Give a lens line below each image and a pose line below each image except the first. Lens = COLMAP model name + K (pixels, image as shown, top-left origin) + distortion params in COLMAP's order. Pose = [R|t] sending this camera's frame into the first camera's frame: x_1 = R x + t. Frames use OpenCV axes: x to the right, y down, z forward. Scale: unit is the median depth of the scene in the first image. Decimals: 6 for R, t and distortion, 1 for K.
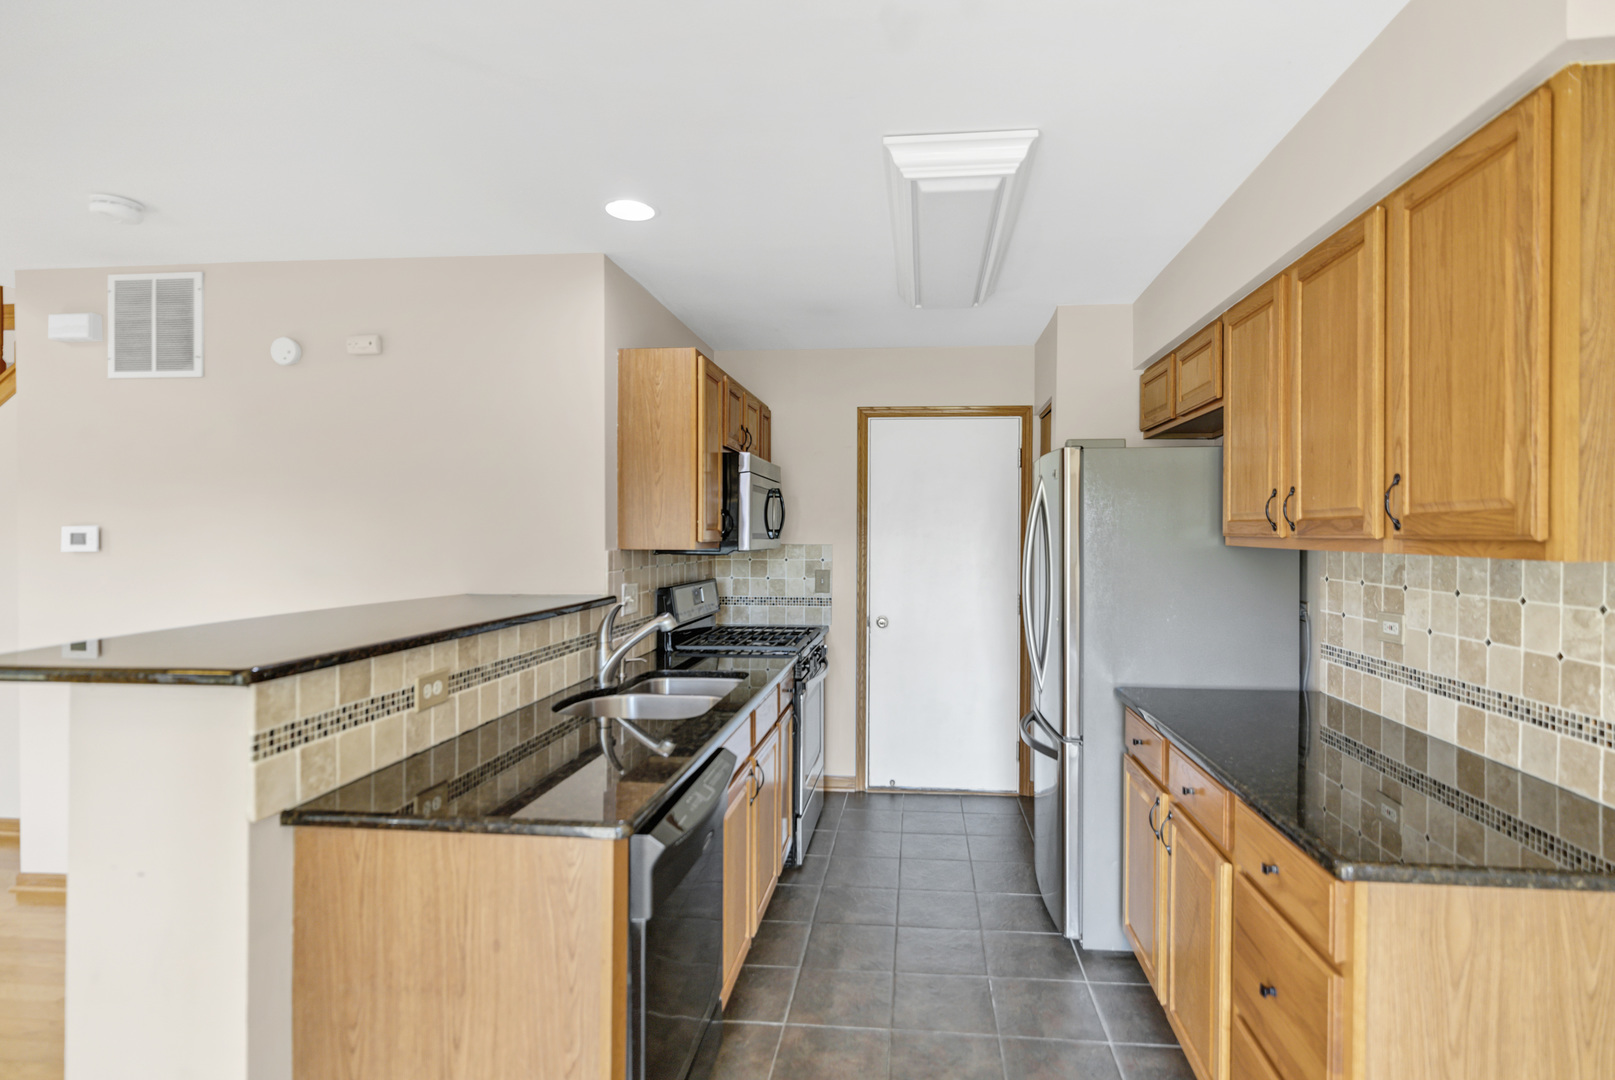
lens RADIAL K [[813.5, 0, 819.5], [0, 813.5, 533.8], [0, 0, 1]] dist [-0.002936, -0.000325]
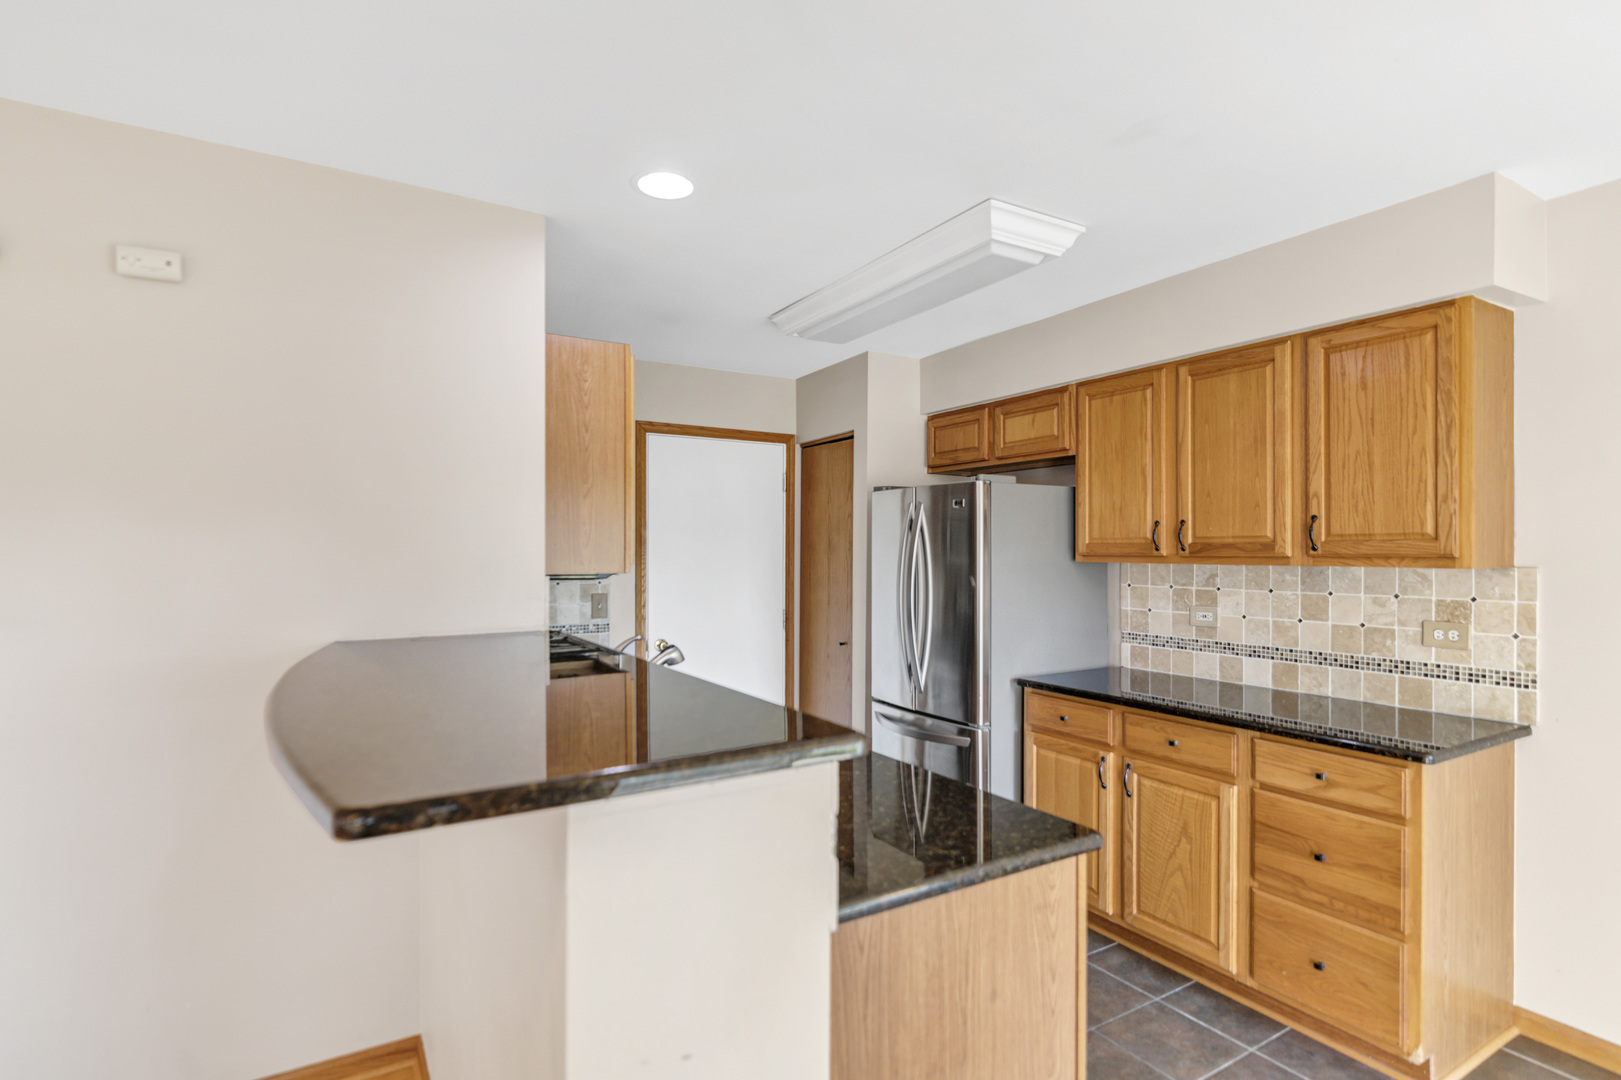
lens RADIAL K [[816.6, 0, 815.8], [0, 816.6, 548.2], [0, 0, 1]] dist [-0.002936, -0.000325]
pose [[0.795654, -0.000905, 0.605751, -1.013395], [0.003677, 0.999988, -0.003336, -0.008001], [-0.605740, 0.004882, 0.795648, 0.330373]]
